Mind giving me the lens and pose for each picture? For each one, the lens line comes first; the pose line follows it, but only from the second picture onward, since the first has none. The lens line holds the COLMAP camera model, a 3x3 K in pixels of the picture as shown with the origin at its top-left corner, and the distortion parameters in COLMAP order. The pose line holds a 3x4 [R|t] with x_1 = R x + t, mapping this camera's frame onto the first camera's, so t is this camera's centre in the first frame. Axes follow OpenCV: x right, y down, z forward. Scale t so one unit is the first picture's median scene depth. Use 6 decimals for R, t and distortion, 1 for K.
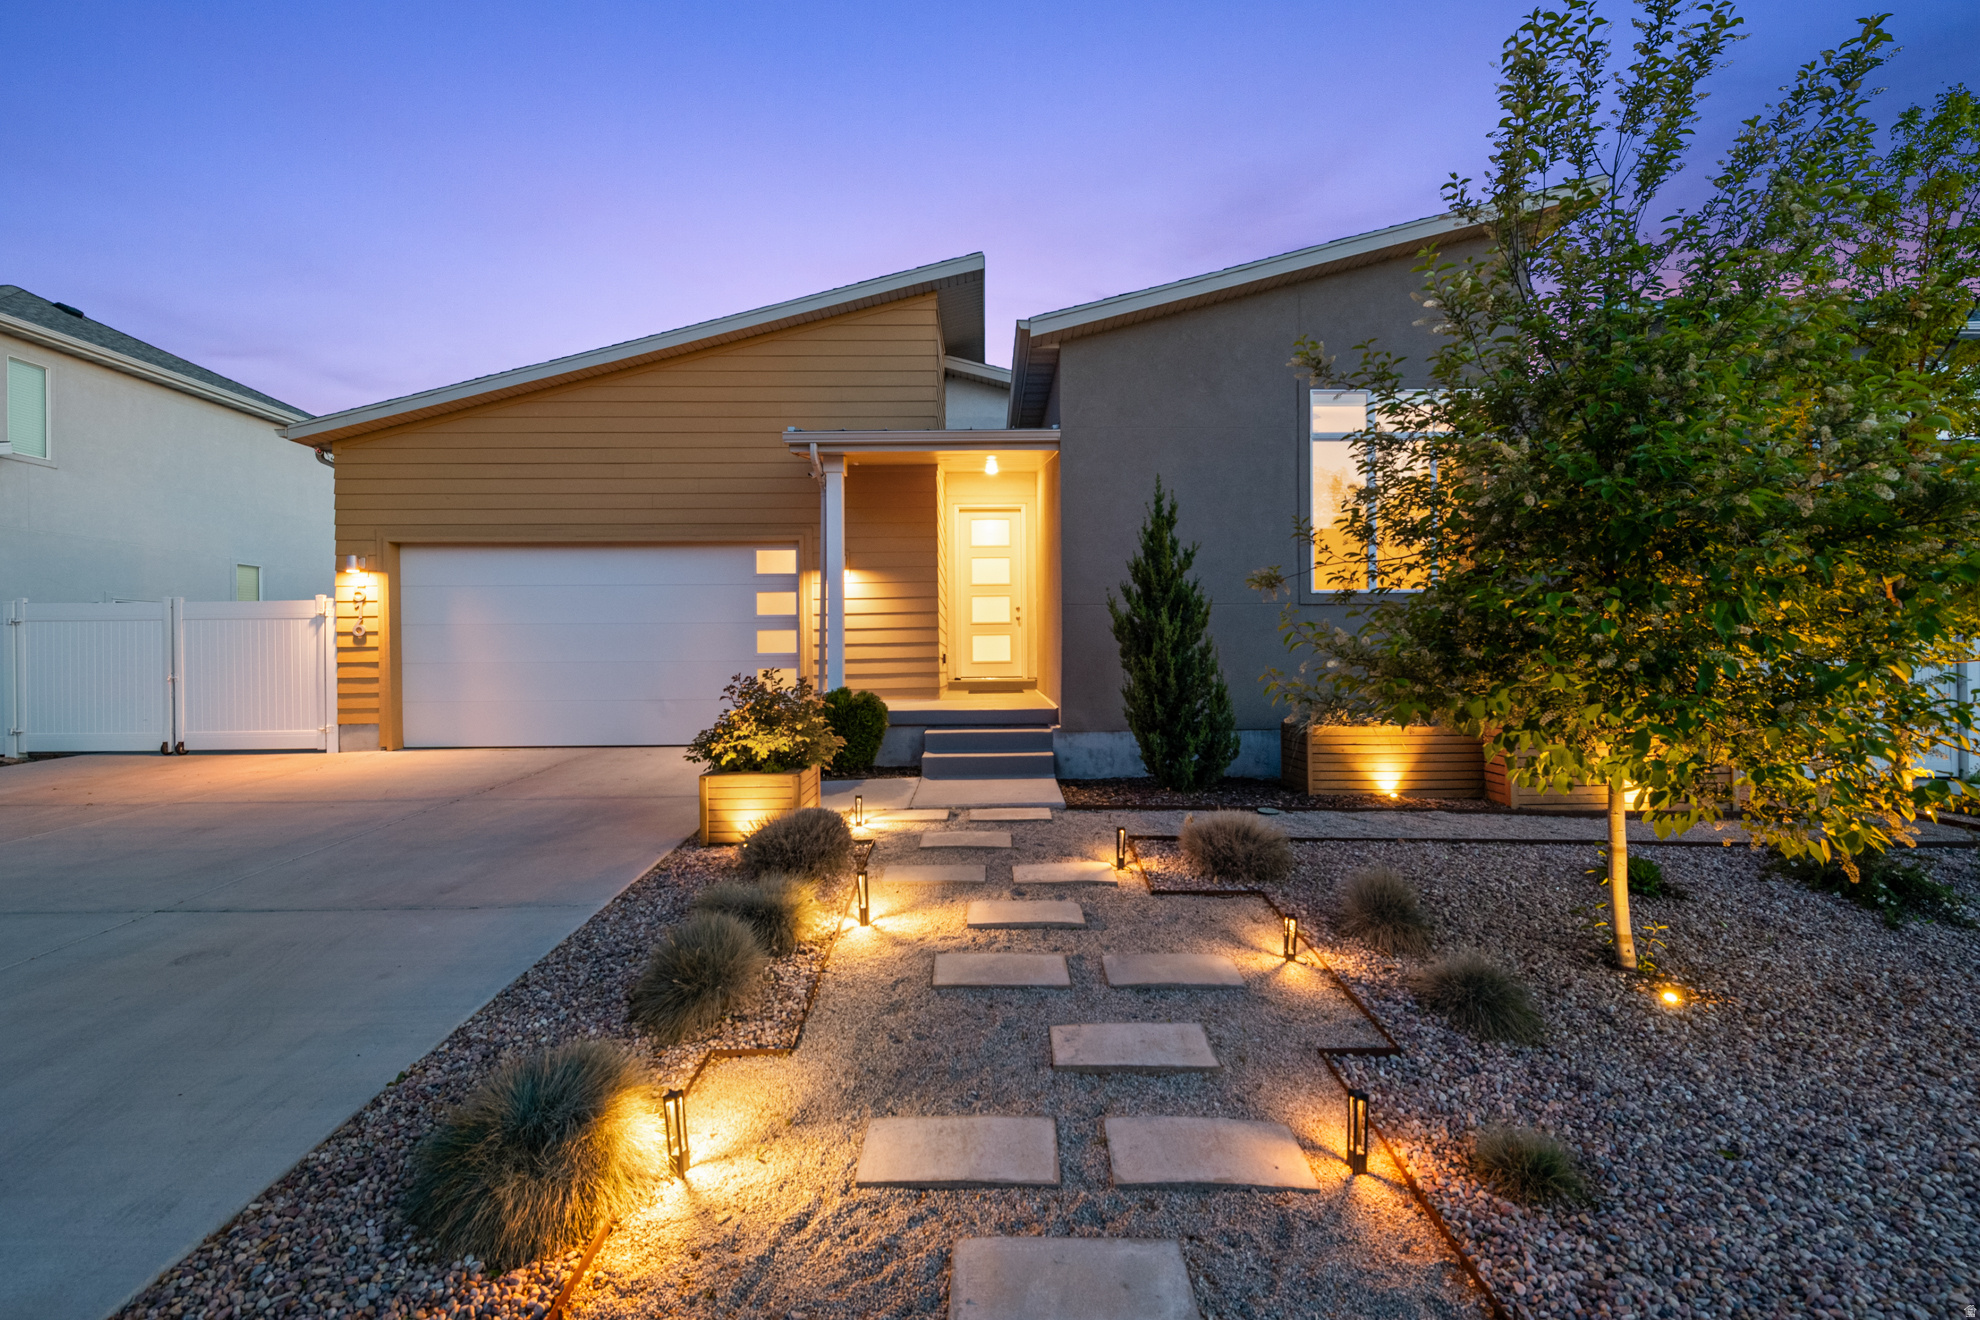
lens RADIAL K [[819.2, 0, 996.3], [0, 819.2, 645.7], [0, 0, 1]] dist [0.004846, -0.000070]
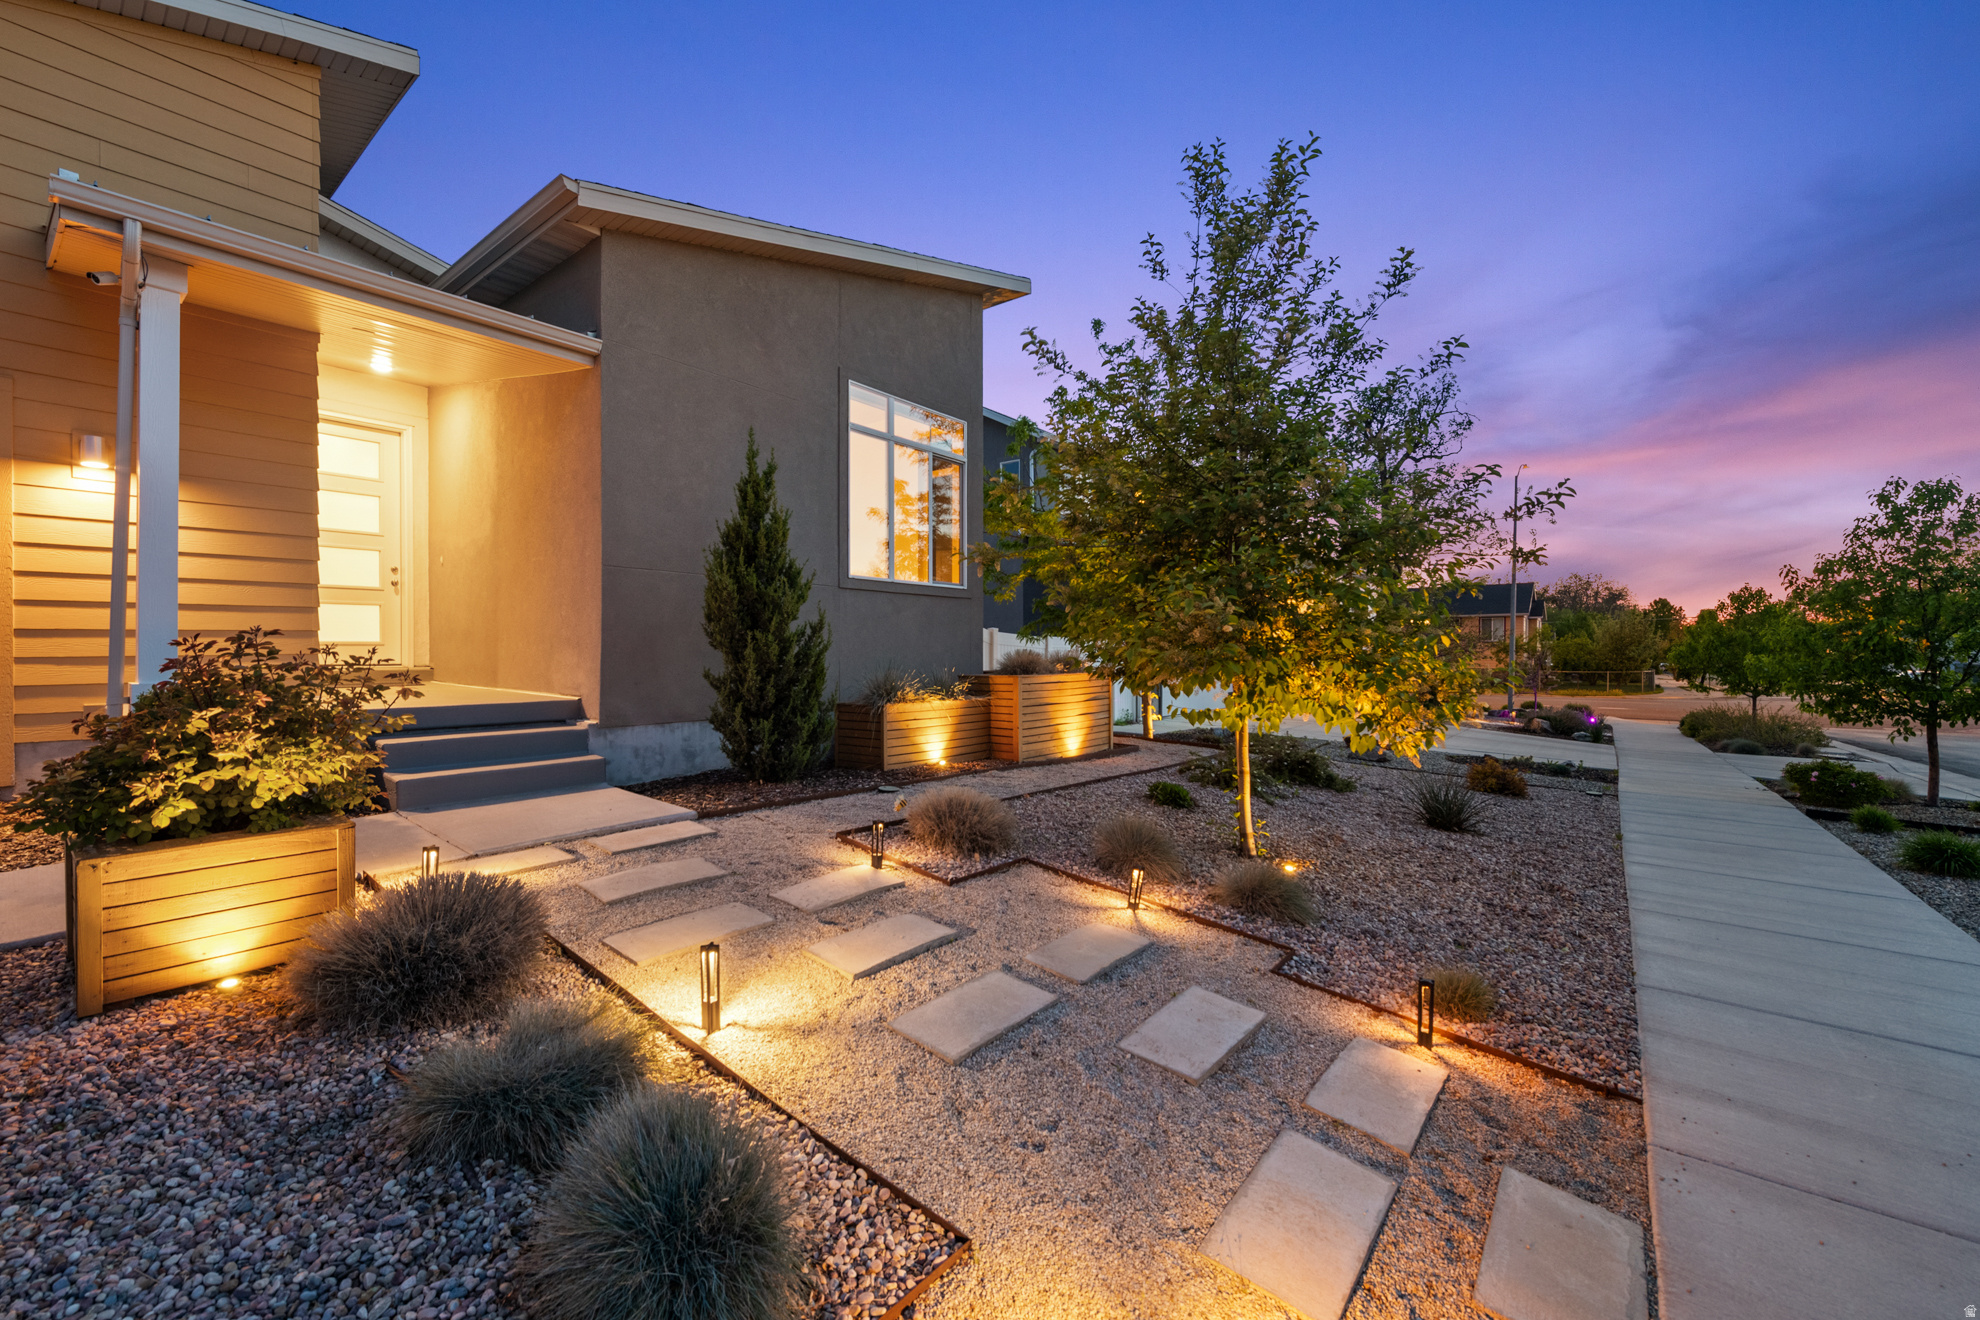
lens RADIAL K [[781.2, 0, 989.6], [0, 781.2, 643.0], [0, 0, 1]] dist [0.006611, -0.003718]
pose [[0.633452, 0.019024, 0.773548, -0.287654], [-0.018512, 0.999784, -0.009428, 0.026615], [-0.773560, -0.008348, 0.633668, 0.264310]]
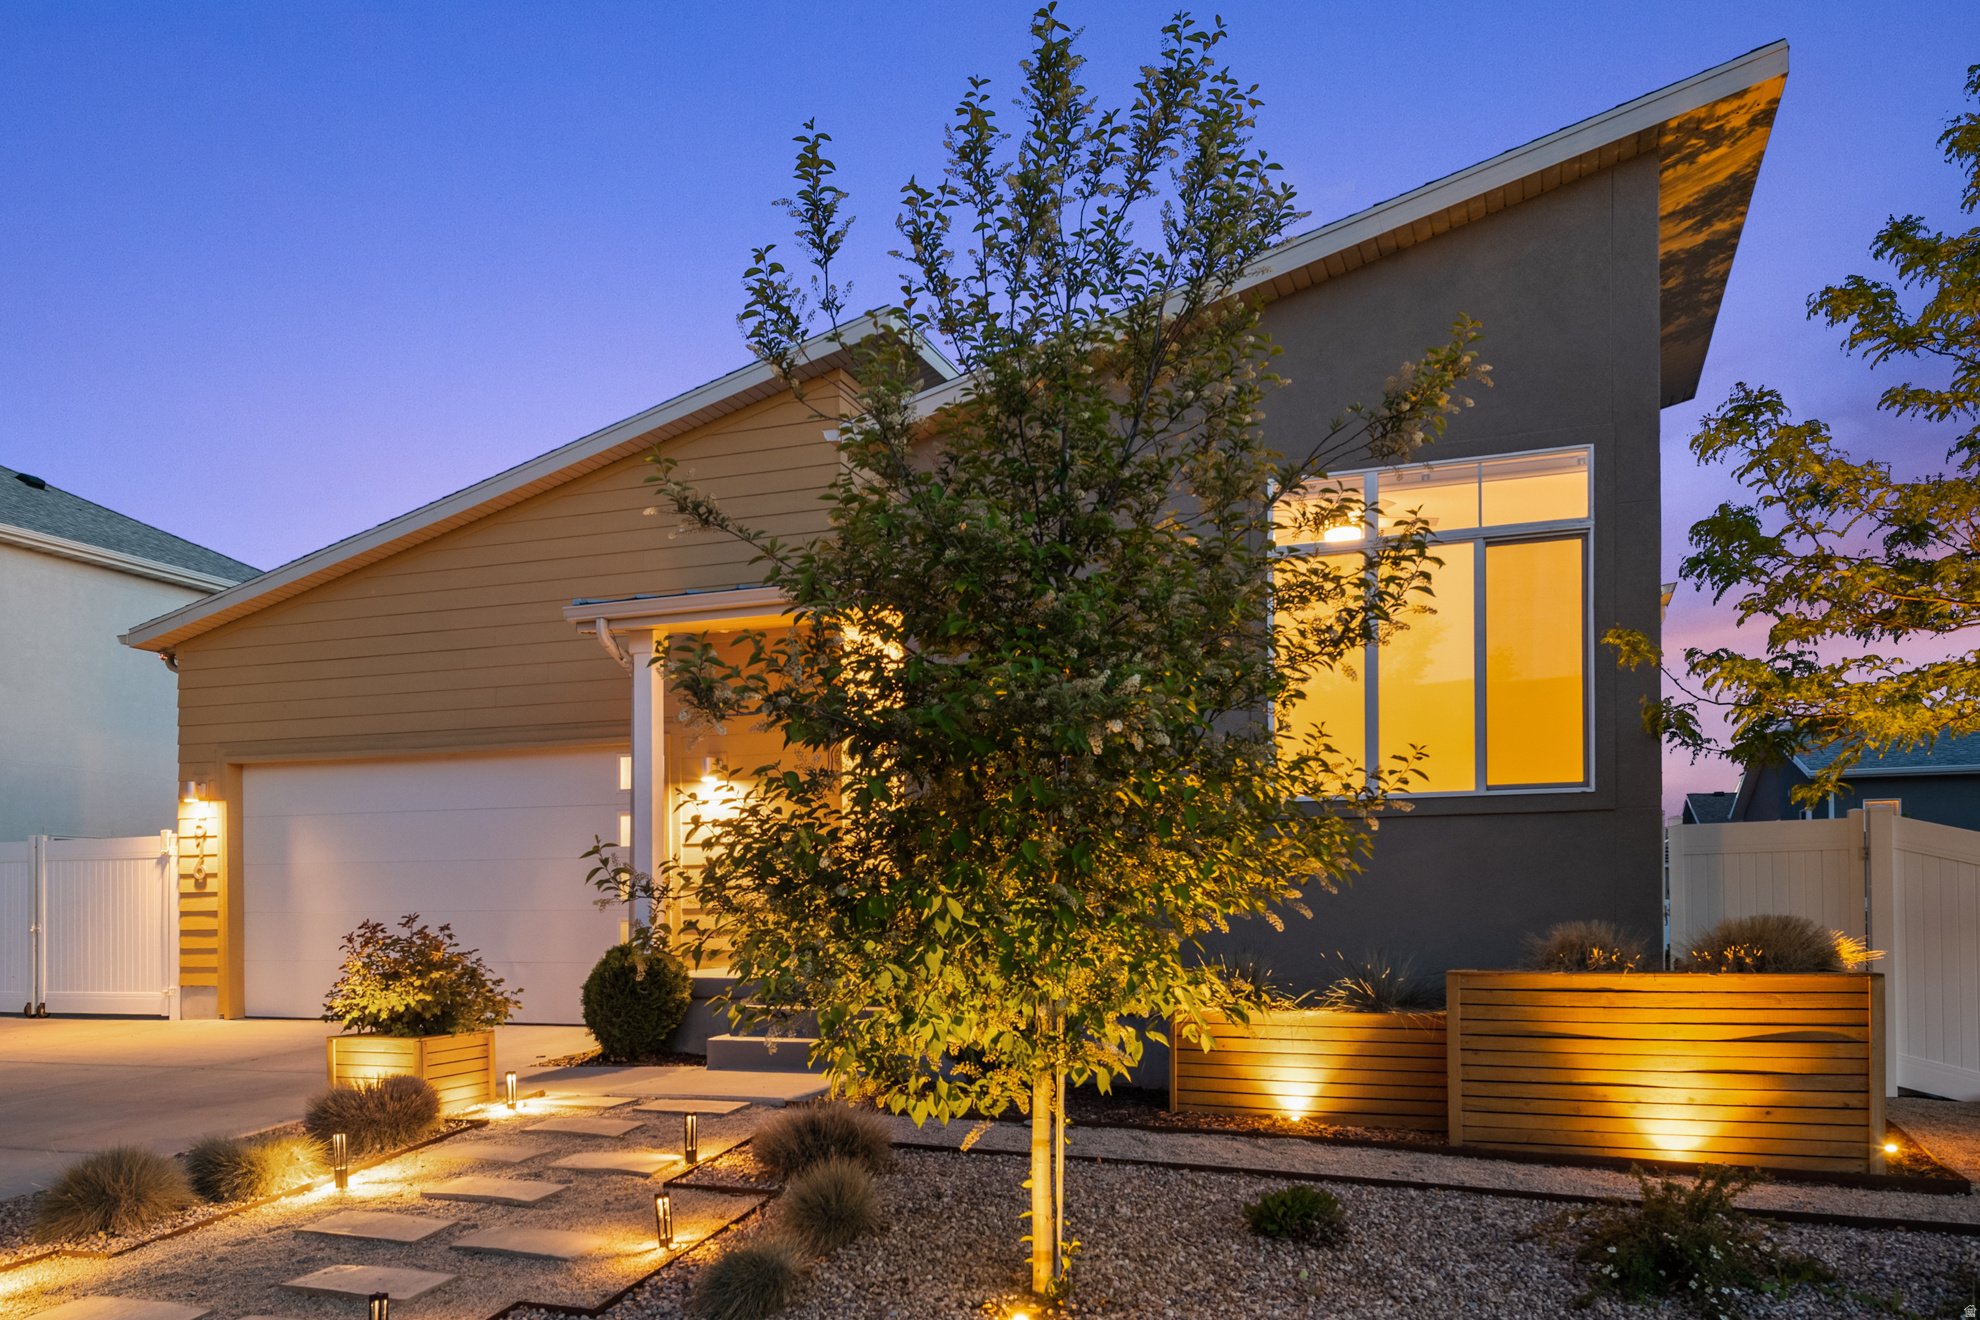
lens RADIAL K [[1528.3, 0, 934.6], [0, 1528.3, 884.1], [0, 0, 1]] dist [0.047053, 0.001265]
pose [[0.927658, -0.004028, -0.373408, 0.640254], [0.001891, 0.999980, -0.006091, 0.005523], [0.373425, 0.004944, 0.927647, -0.209477]]
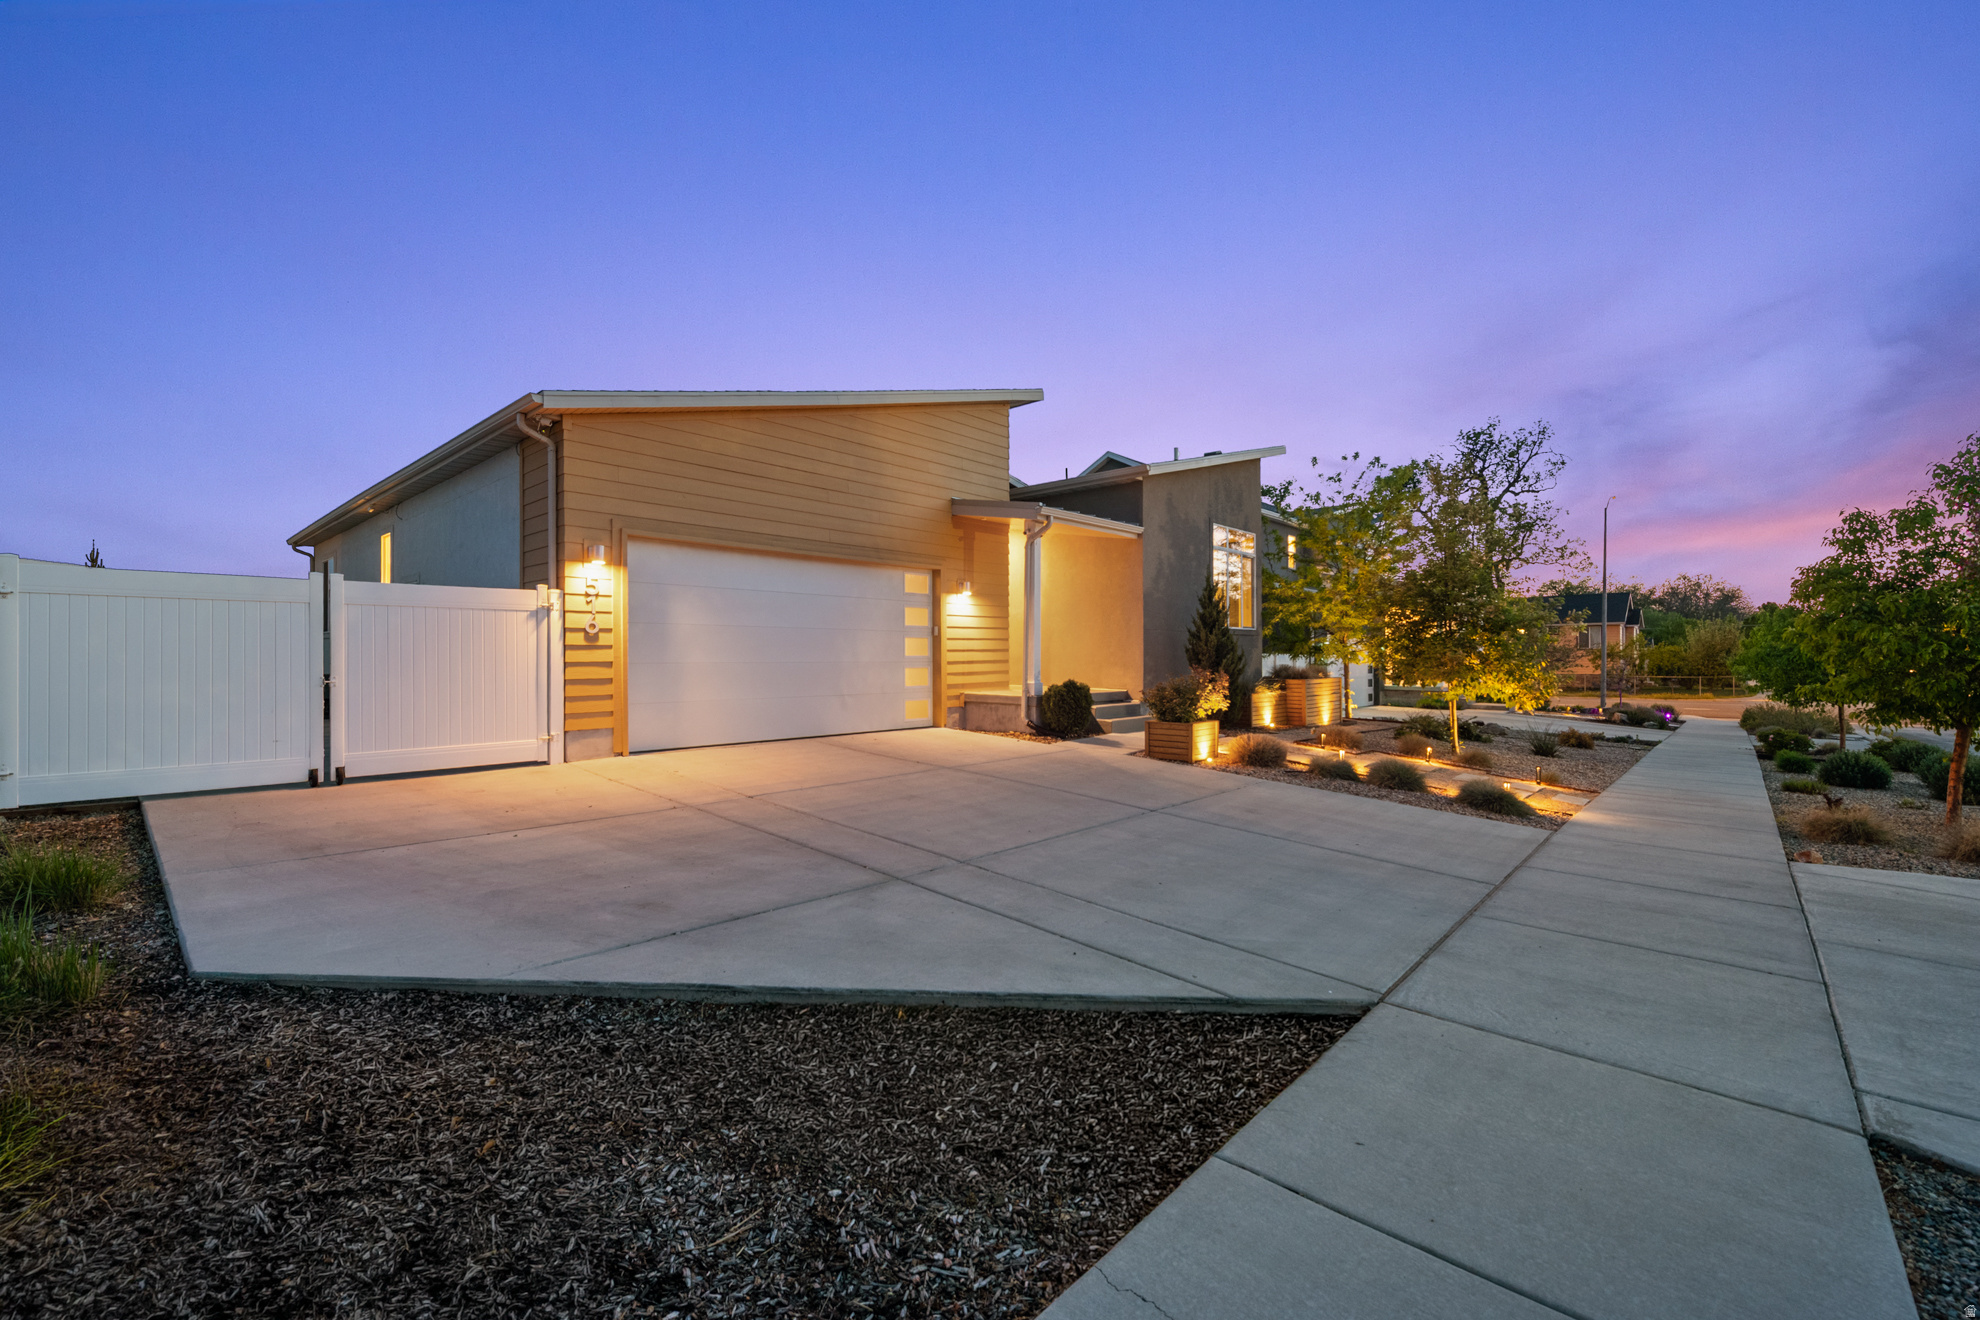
lens RADIAL K [[819.2, 0, 996.3], [0, 819.2, 645.7], [0, 0, 1]] dist [0.004846, -0.000070]
pose [[0.679065, 0.018392, 0.733848, -1.512639], [-0.012612, 0.999831, -0.013388, 0.011713], [-0.733970, -0.000164, 0.679182, 0.068592]]
